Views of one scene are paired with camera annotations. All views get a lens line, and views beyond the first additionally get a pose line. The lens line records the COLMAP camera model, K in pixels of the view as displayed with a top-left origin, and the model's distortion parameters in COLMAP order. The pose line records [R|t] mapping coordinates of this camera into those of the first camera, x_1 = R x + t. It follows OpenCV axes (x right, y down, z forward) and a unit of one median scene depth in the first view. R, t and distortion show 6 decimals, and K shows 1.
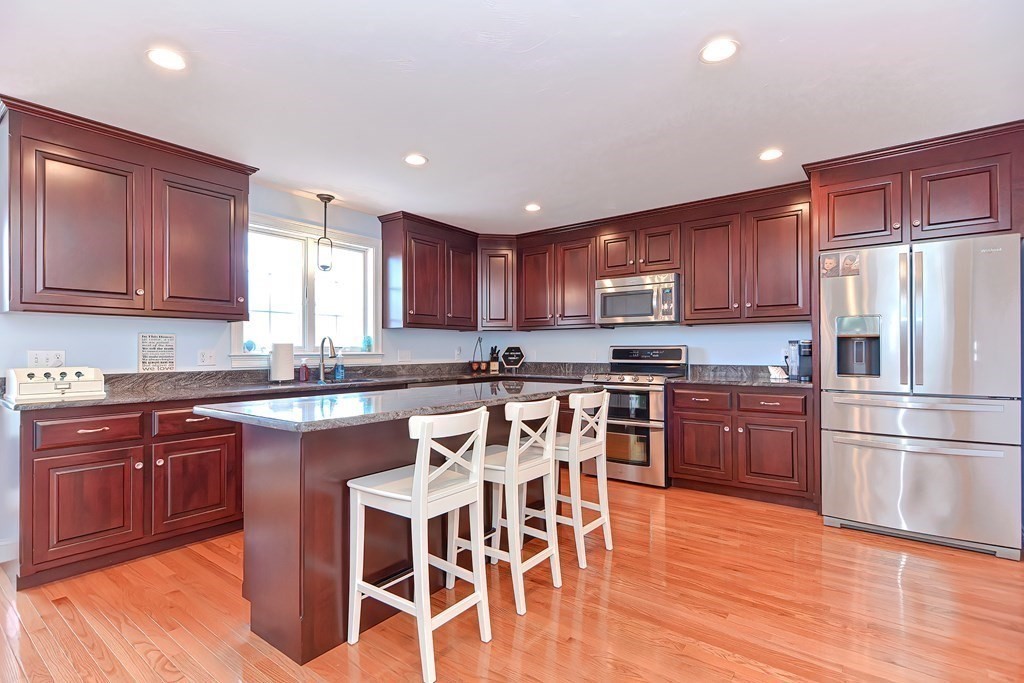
lens RADIAL K [[493.1, 0, 512.4], [0, 493.1, 345.4], [0, 0, 1]] dist [0.023086, -0.008295]
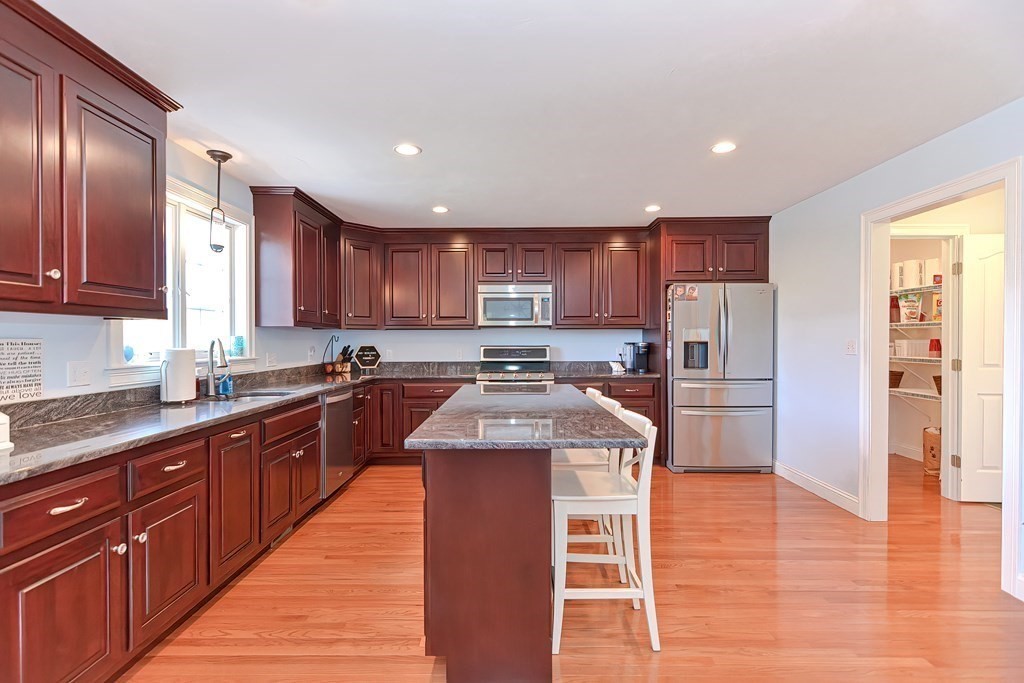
lens RADIAL K [[493.1, 0, 512.1], [0, 493.1, 340.4], [0, 0, 1]] dist [0.023086, -0.008295]
pose [[0.795223, -0.000112, 0.606317, -0.454675], [-0.006405, 0.999943, 0.008586, -0.022760], [-0.606283, -0.010711, 0.795177, 0.112722]]
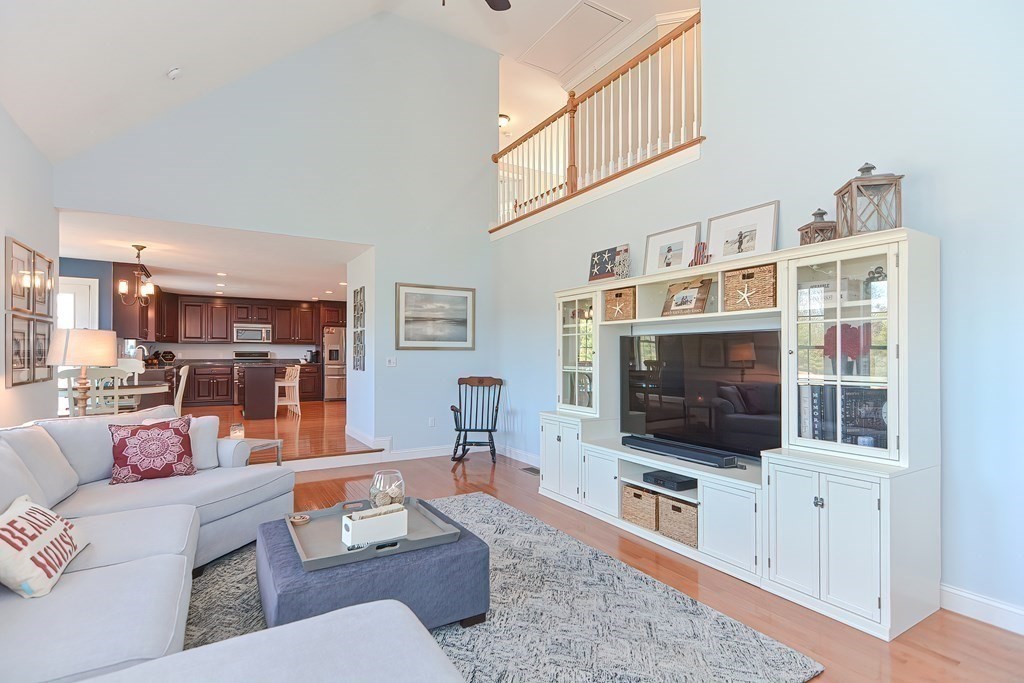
lens RADIAL K [[493.1, 0, 514.5], [0, 493.1, 355.9], [0, 0, 1]] dist [0.023086, -0.008295]
pose [[0.356992, 0.000802, 0.934107, -1.687195], [-0.010904, 0.999935, 0.003308, 0.000478], [-0.934044, -0.011366, 0.356977, -1.181472]]
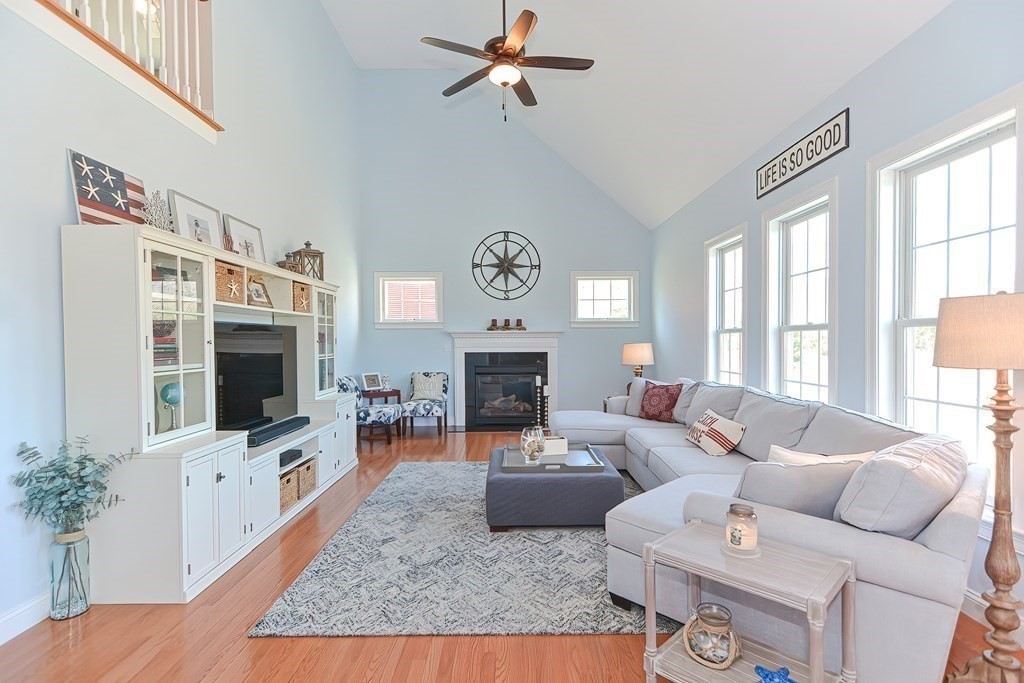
lens RADIAL K [[493.1, 0, 514.3], [0, 493.1, 347.7], [0, 0, 1]] dist [0.023086, -0.008295]
pose [[-0.785657, 0.017235, -0.618422, -0.638853], [0.014069, 0.999851, 0.009992, 0.001987], [0.618502, -0.000850, -0.785783, -0.183809]]
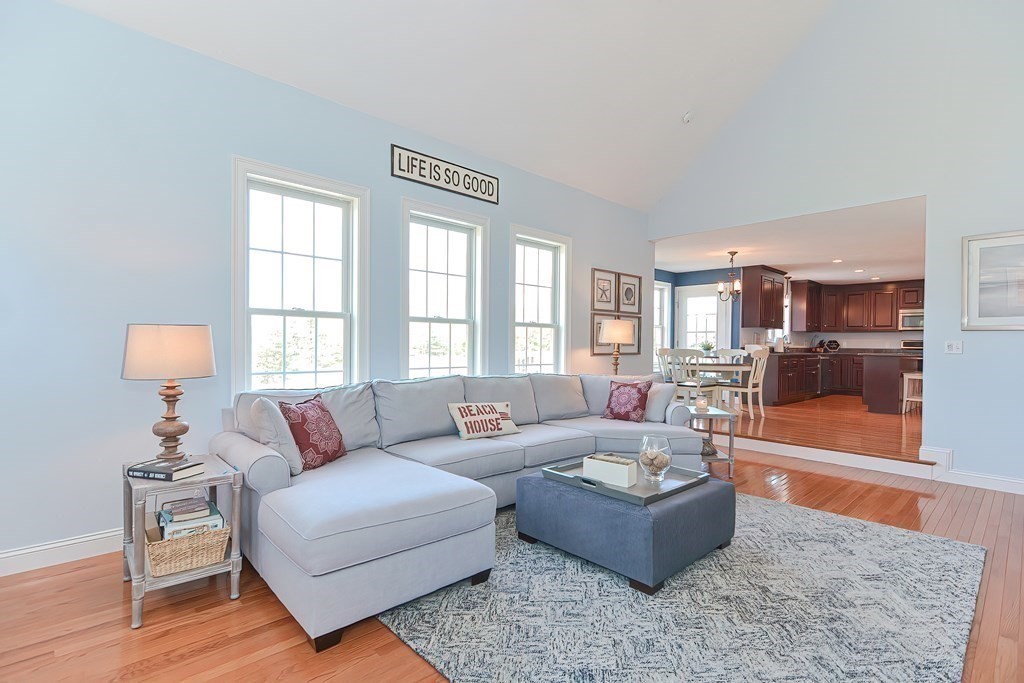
lens RADIAL K [[493.1, 0, 510.5], [0, 493.1, 343.7], [0, 0, 1]] dist [0.023086, -0.008295]
pose [[0.988790, 0.013882, -0.148667, -1.270329], [-0.012707, 0.999880, 0.008854, 0.019951], [0.148772, -0.006865, 0.988848, -1.503607]]
